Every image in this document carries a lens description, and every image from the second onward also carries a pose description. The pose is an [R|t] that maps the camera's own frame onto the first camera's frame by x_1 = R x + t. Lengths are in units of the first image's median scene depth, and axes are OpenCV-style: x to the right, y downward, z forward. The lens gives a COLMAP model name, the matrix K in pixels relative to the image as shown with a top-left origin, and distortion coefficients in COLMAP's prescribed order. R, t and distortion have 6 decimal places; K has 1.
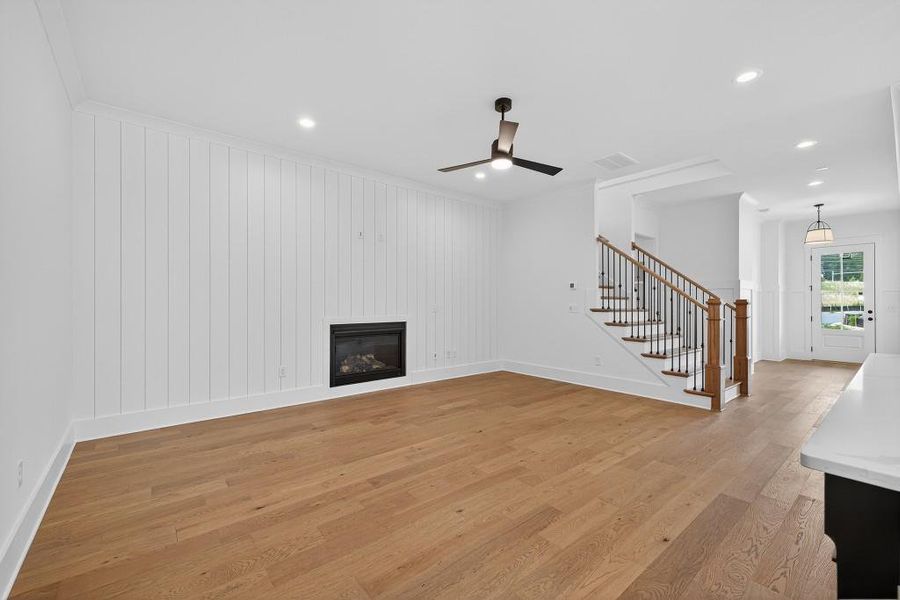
lens RADIAL K [[378.1, 0, 447.8], [0, 378.1, 300.7], [0, 0, 1]] dist [0.008947, -0.001995]
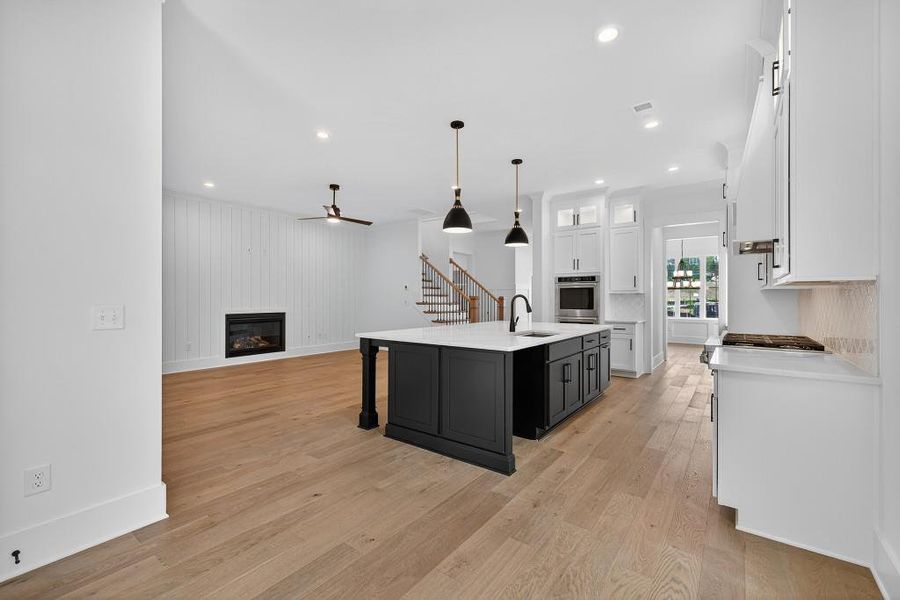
lens RADIAL K [[378.1, 0, 452.8], [0, 378.1, 300.7], [0, 0, 1]] dist [0.008947, -0.001995]
pose [[0.970106, -0.003302, 0.242661, 0.164364], [0.001050, 0.999955, 0.009408, -0.000348], [-0.242681, -0.008872, 0.970066, -0.560547]]
